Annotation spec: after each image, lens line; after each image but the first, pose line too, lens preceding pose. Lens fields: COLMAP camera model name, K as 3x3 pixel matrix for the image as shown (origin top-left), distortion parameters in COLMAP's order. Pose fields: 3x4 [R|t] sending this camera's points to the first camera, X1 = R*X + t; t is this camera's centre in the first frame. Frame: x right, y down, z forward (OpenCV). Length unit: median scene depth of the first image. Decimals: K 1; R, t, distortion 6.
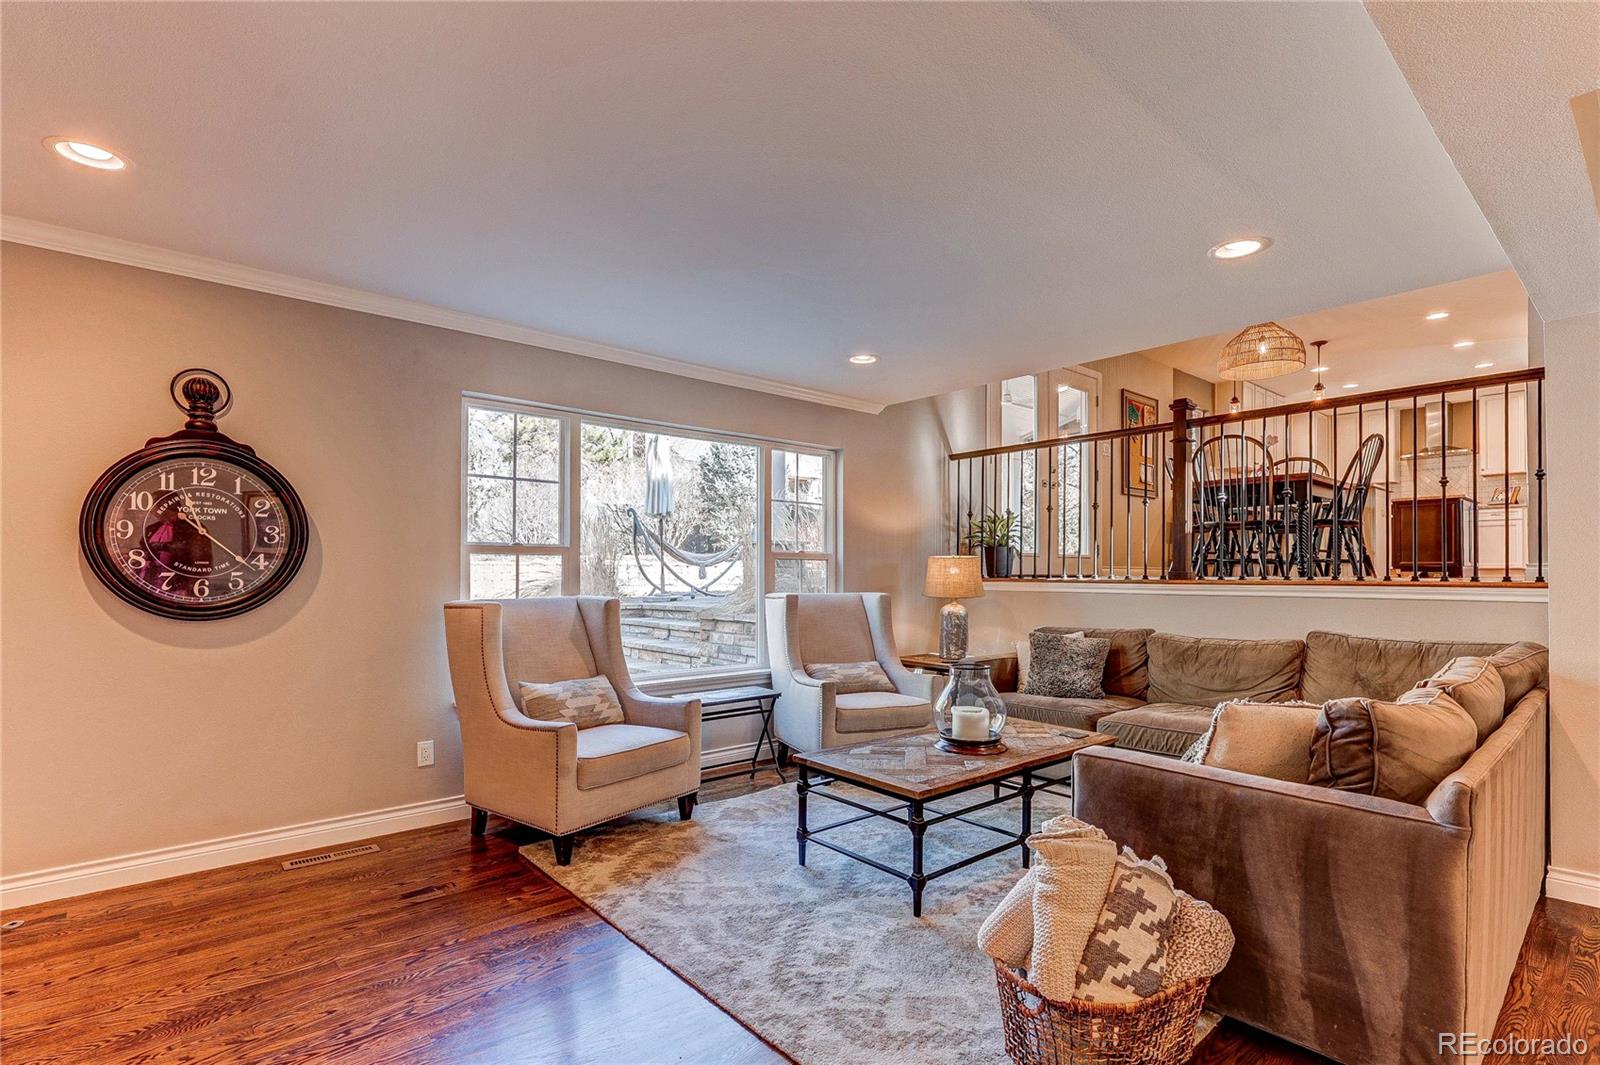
lens RADIAL K [[754.4, 0, 796.2], [0, 754.4, 569.7], [0, 0, 1]] dist [-0.004626, -0.001567]
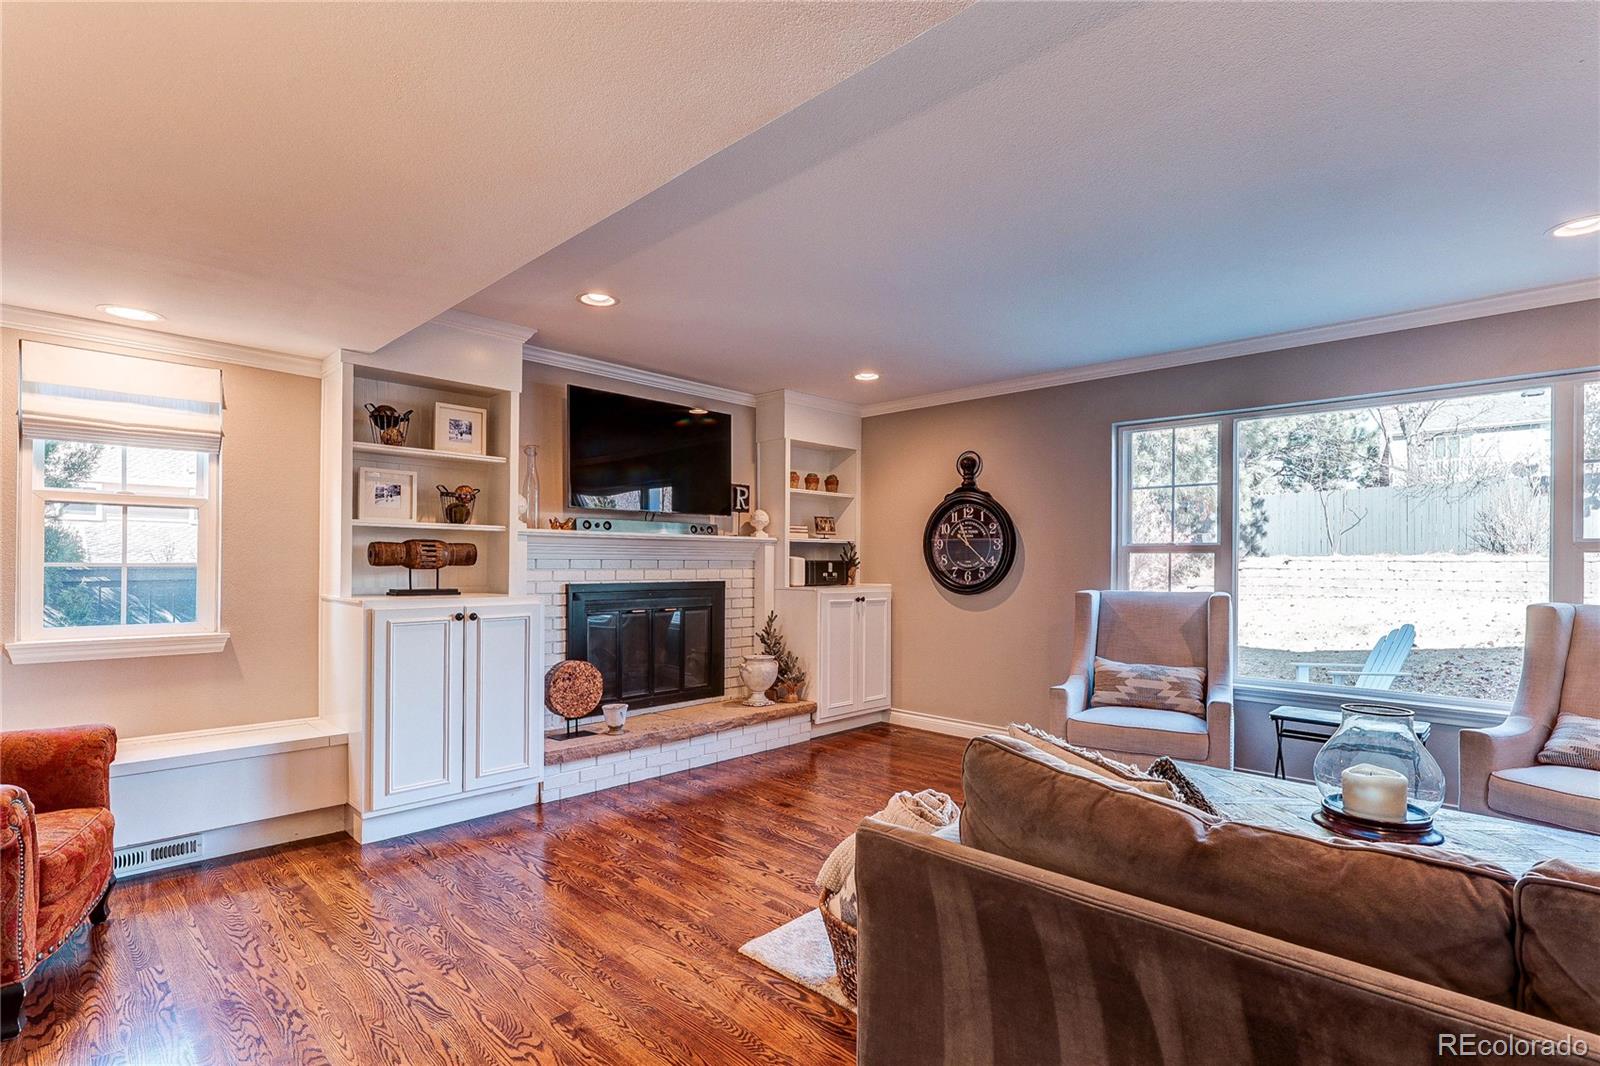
lens RADIAL K [[754.4, 0, 804.4], [0, 754.4, 561.2], [0, 0, 1]] dist [-0.004626, -0.001567]
pose [[0.101683, -0.003327, -0.994811, 0.918493], [0.001548, 0.999994, -0.003186, -0.005722], [0.994816, -0.001216, 0.101687, 0.444344]]
